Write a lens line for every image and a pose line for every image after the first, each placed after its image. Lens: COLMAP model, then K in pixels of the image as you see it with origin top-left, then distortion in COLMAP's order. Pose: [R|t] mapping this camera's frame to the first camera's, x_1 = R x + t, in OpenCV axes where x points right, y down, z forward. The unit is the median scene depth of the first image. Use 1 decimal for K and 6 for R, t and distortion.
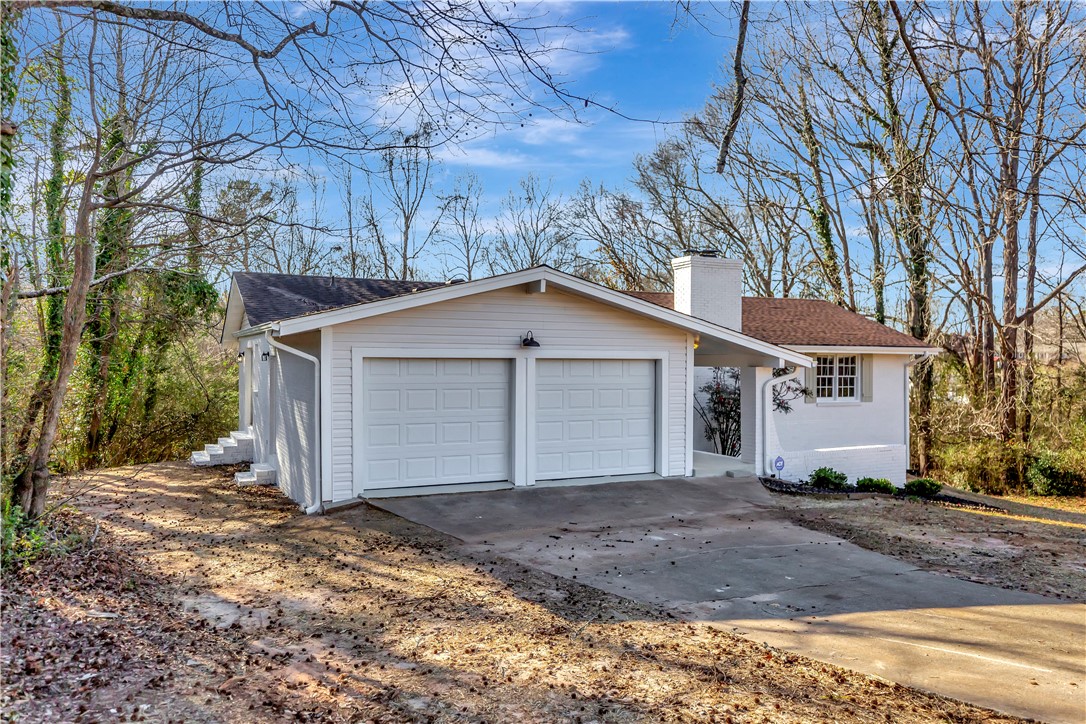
lens RADIAL K [[781.6, 0, 543.0], [0, 781.6, 362.0], [0, 0, 1]] dist [0.005868, 0.002529]
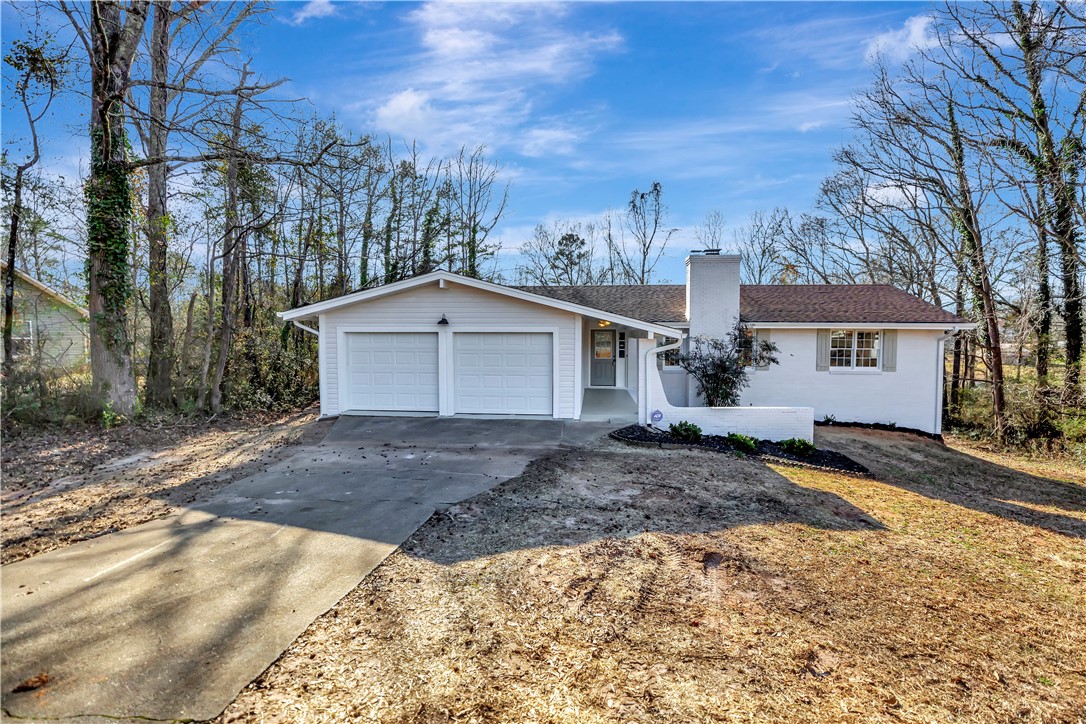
lens RADIAL K [[496.0, 0, 563.4], [0, 496.0, 353.8], [0, 0, 1]] dist [-0.037011, 0.026409]
pose [[0.881422, 0.014802, -0.472098, 0.572744], [-0.001326, 0.999582, 0.028864, 0.008230], [0.472328, -0.024815, 0.881074, 0.245715]]
